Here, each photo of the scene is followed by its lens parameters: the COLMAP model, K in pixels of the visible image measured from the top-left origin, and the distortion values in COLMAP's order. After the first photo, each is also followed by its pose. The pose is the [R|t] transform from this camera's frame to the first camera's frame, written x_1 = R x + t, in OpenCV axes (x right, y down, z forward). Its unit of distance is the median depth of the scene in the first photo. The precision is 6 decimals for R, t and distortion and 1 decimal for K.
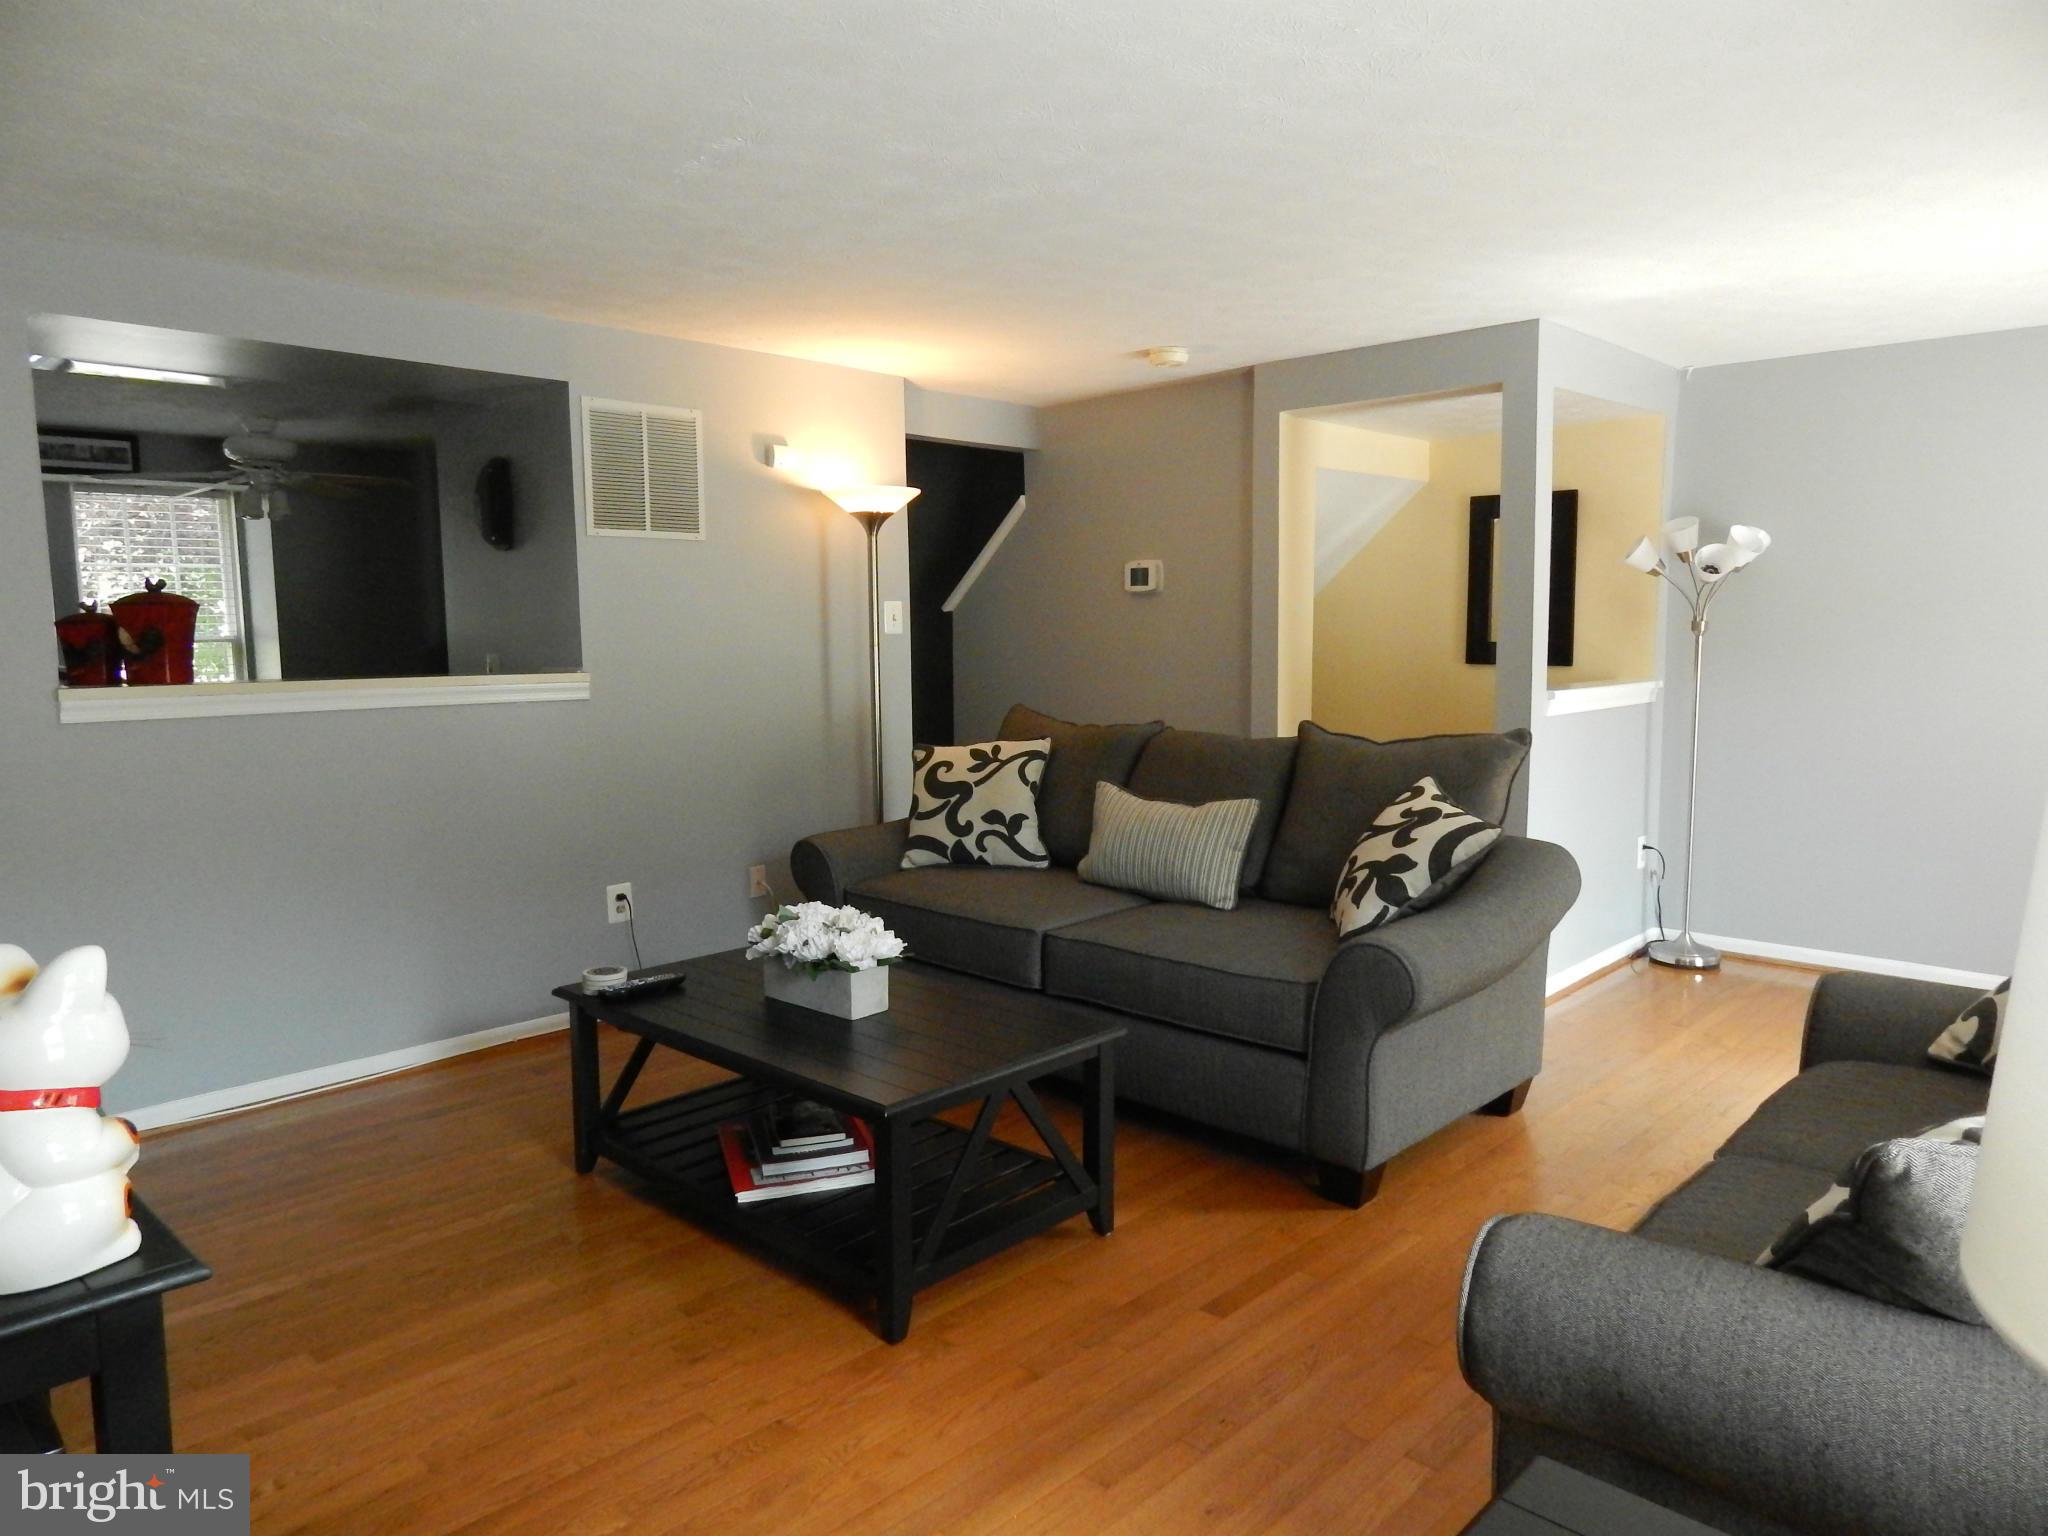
lens RADIAL K [[1351.2, 0, 1028.4], [0, 1351.2, 760.1], [0, 0, 1]] dist [-0.000792, -0.004342]
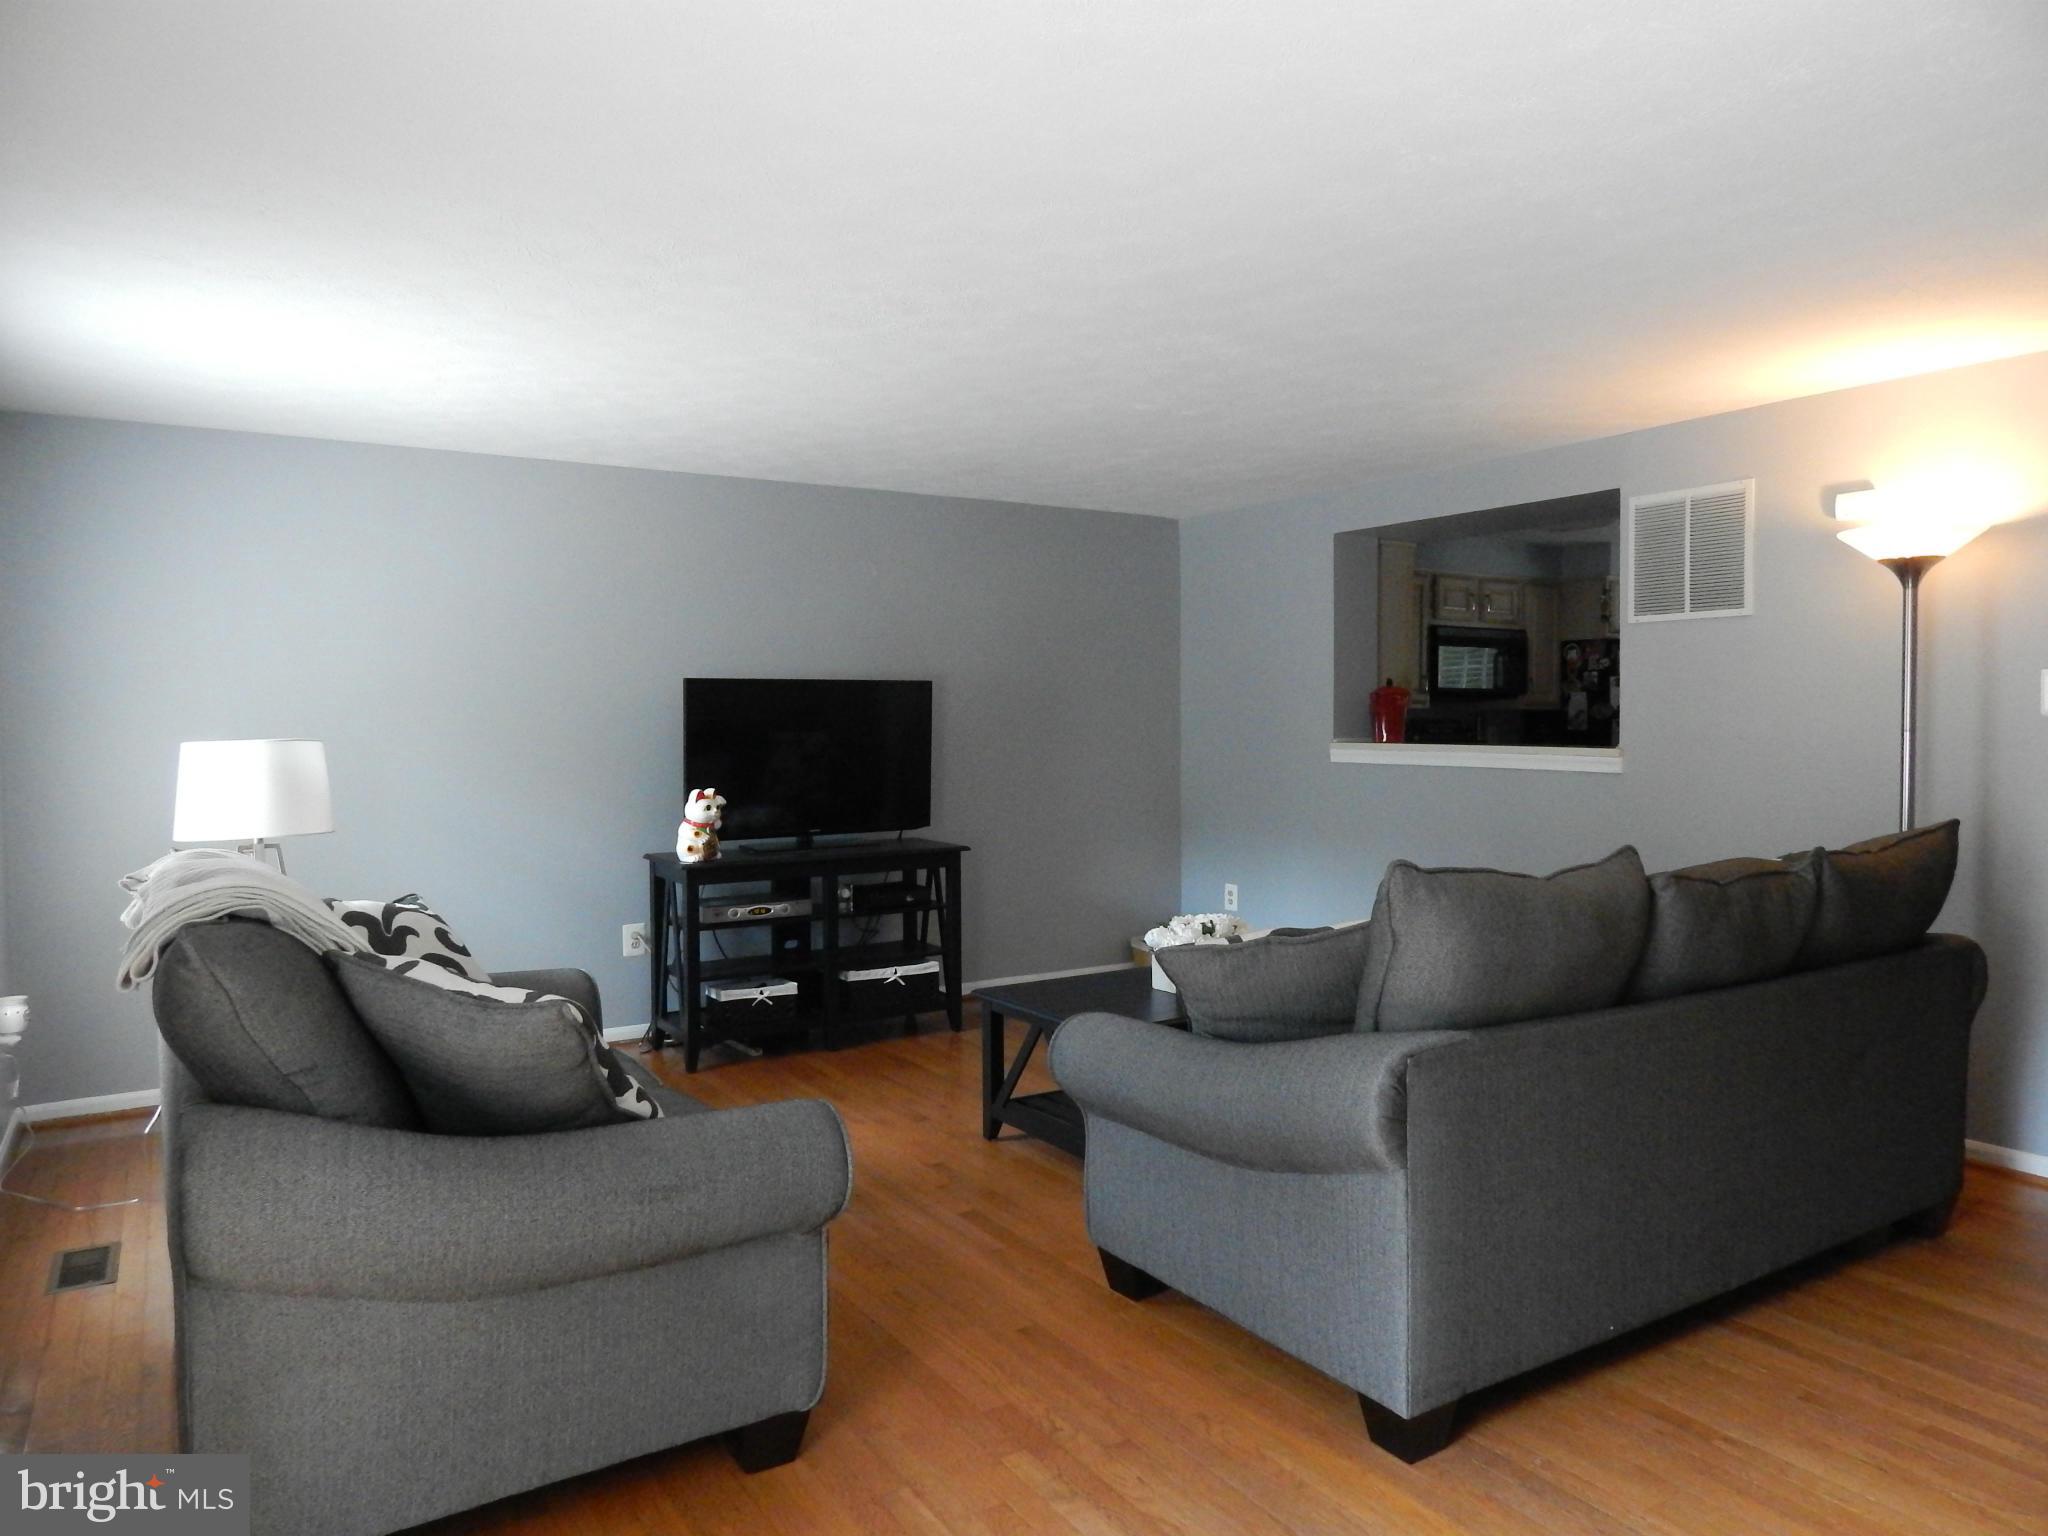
lens RADIAL K [[1351.2, 0, 1028.4], [0, 1351.2, 760.1], [0, 0, 1]] dist [-0.000792, -0.004342]
pose [[-0.223810, 0.037665, -0.973905, 0.825051], [-0.091386, 0.994040, 0.059444, -0.074753], [0.970339, 0.102306, -0.219034, 0.756880]]
